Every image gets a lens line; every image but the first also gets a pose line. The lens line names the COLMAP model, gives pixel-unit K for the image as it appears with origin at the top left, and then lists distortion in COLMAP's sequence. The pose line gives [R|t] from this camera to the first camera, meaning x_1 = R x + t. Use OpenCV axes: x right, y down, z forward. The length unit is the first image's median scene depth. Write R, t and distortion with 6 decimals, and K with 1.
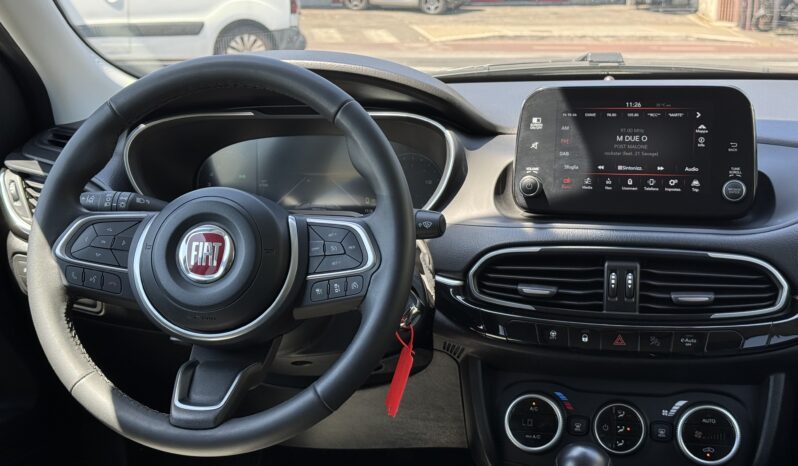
lens RADIAL K [[1149.7, 0, 399.0], [0, 1149.7, 233.0], [0, 0, 1]] dist [0.158251, -0.016951]
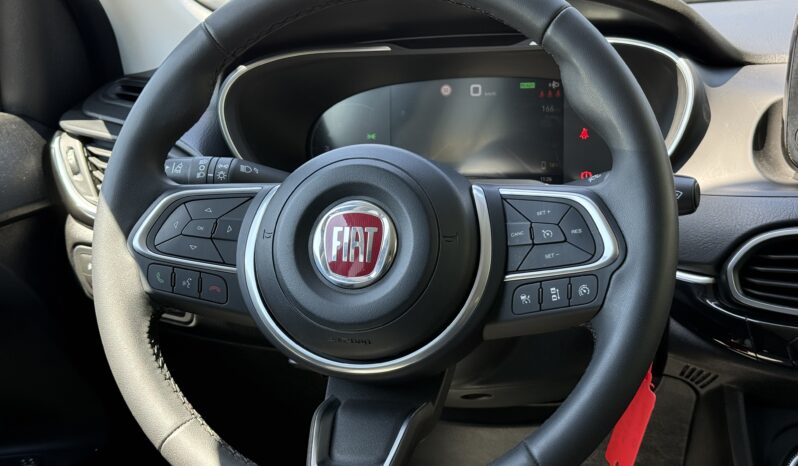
lens RADIAL K [[1149.7, 0, 399.0], [0, 1149.7, 233.0], [0, 0, 1]] dist [0.158251, -0.016951]
pose [[0.998681, -0.014941, -0.049123, -0.102485], [0.015897, 0.999691, 0.019125, -0.000747], [0.048822, -0.019880, 0.998610, 0.319803]]
